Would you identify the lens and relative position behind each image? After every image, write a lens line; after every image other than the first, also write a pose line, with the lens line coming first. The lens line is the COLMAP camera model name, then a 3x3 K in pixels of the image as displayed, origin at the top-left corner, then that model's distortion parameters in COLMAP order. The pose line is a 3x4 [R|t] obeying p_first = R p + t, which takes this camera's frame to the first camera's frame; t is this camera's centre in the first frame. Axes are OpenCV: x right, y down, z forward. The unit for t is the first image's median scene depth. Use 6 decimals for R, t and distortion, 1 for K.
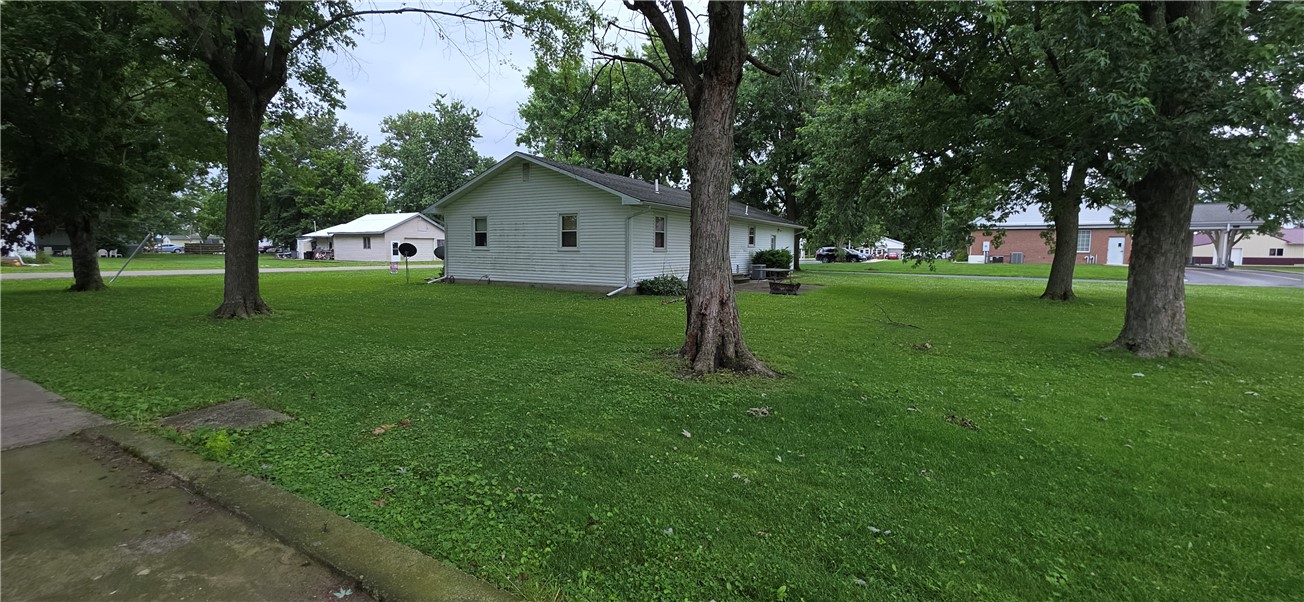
lens RADIAL K [[540.0, 0, 652.0], [0, 540.0, 301.0], [0, 0, 1]] dist [-0.000205, 0.000016]
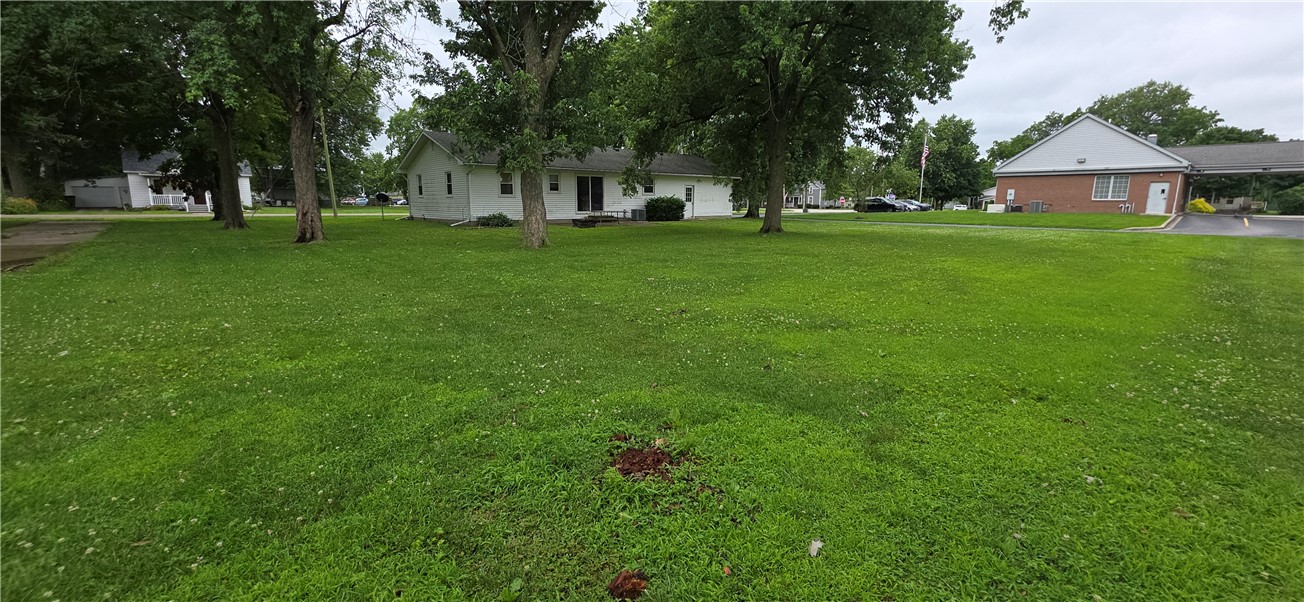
lens RADIAL K [[540.0, 0, 652.0], [0, 540.0, 301.0], [0, 0, 1]] dist [-0.000205, 0.000016]
pose [[0.958555, 0.046172, -0.281141, 0.745056], [-0.023027, 0.996108, 0.085081, 0.050130], [0.283976, -0.075081, 0.955887, -0.273347]]
